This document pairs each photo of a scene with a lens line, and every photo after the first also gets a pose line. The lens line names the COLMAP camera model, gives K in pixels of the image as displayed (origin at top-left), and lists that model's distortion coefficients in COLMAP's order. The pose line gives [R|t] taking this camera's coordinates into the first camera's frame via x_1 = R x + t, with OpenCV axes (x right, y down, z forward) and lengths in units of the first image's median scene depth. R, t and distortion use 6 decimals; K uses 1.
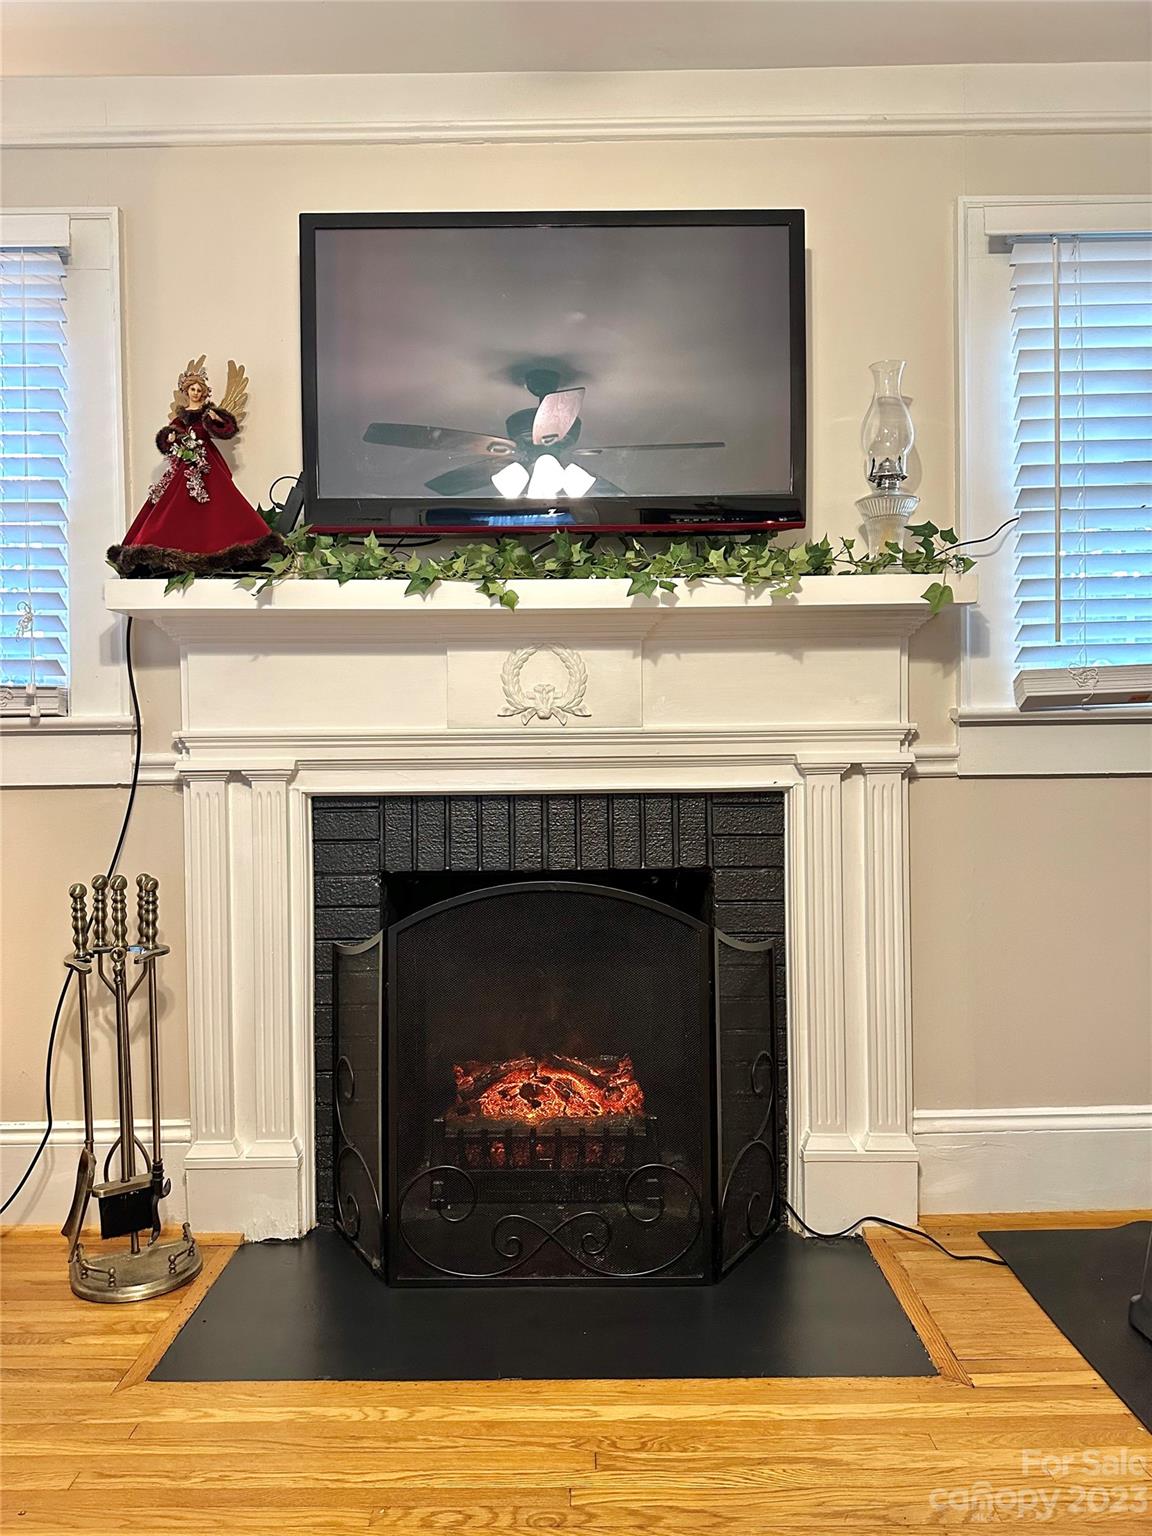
lens RADIAL K [[1088.4, 0, 578.5], [0, 1088.4, 757.5], [0, 0, 1]] dist [-0.011088, -0.006345]
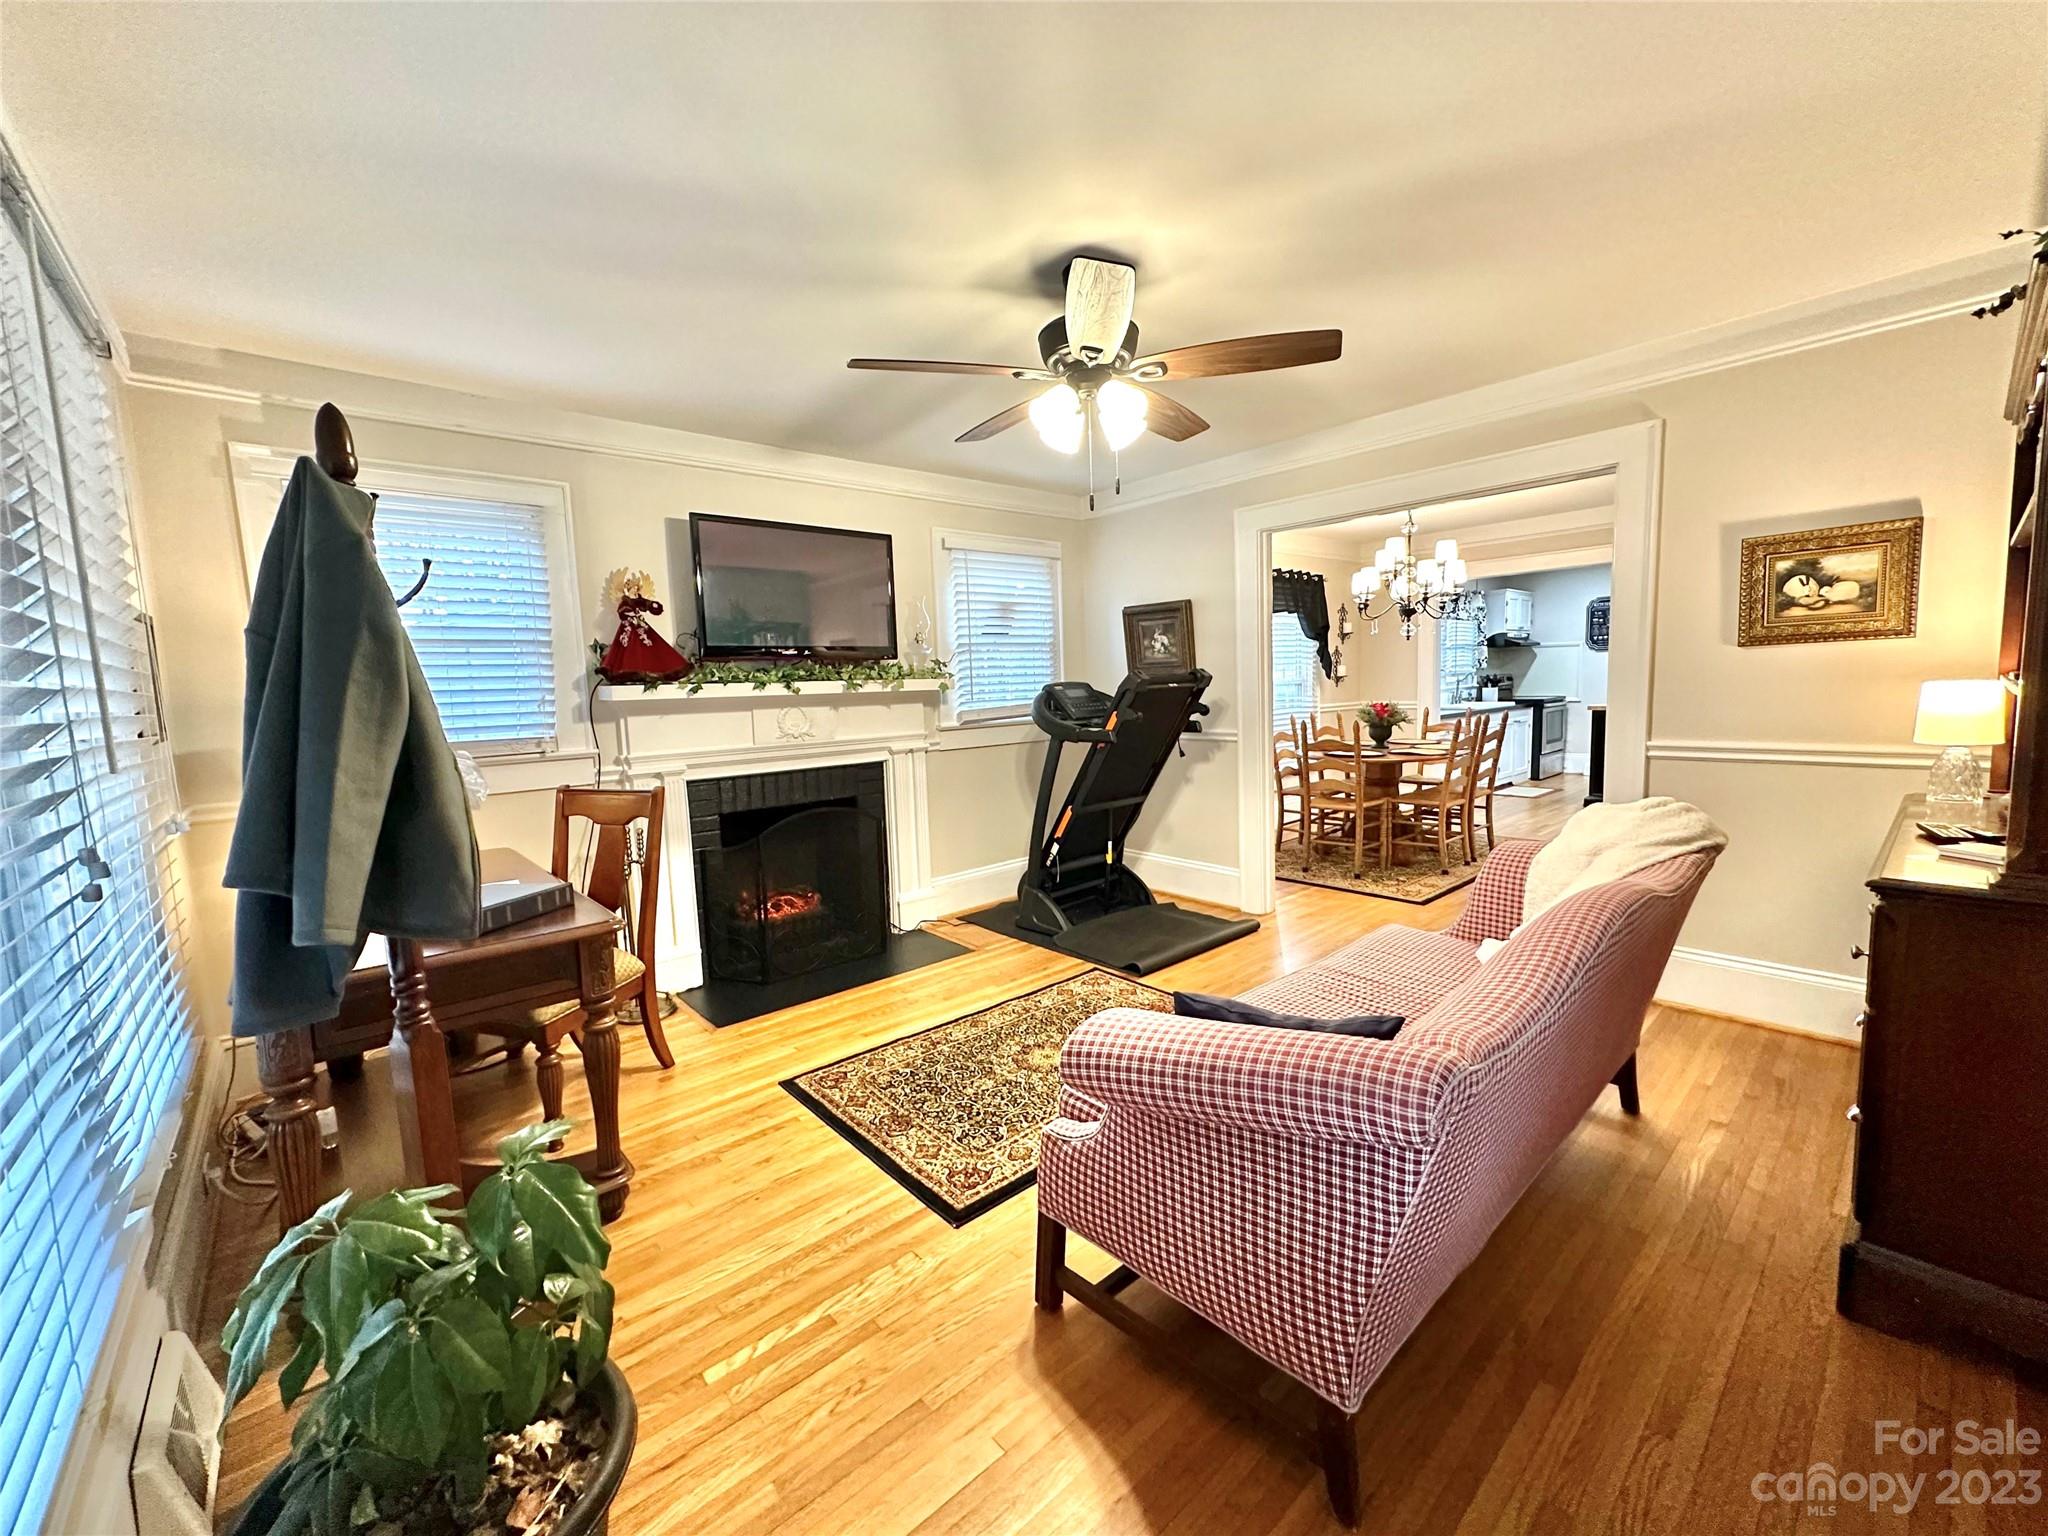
lens RADIAL K [[817.6, 0, 1022.5], [0, 817.6, 771.9], [0, 0, 1]] dist [0.000182, 0.000002]
pose [[0.742928, -0.086202, 0.663798, -0.852614], [0.039418, 0.995586, 0.085171, -0.096320], [-0.668210, -0.037110, 0.743047, -0.631673]]
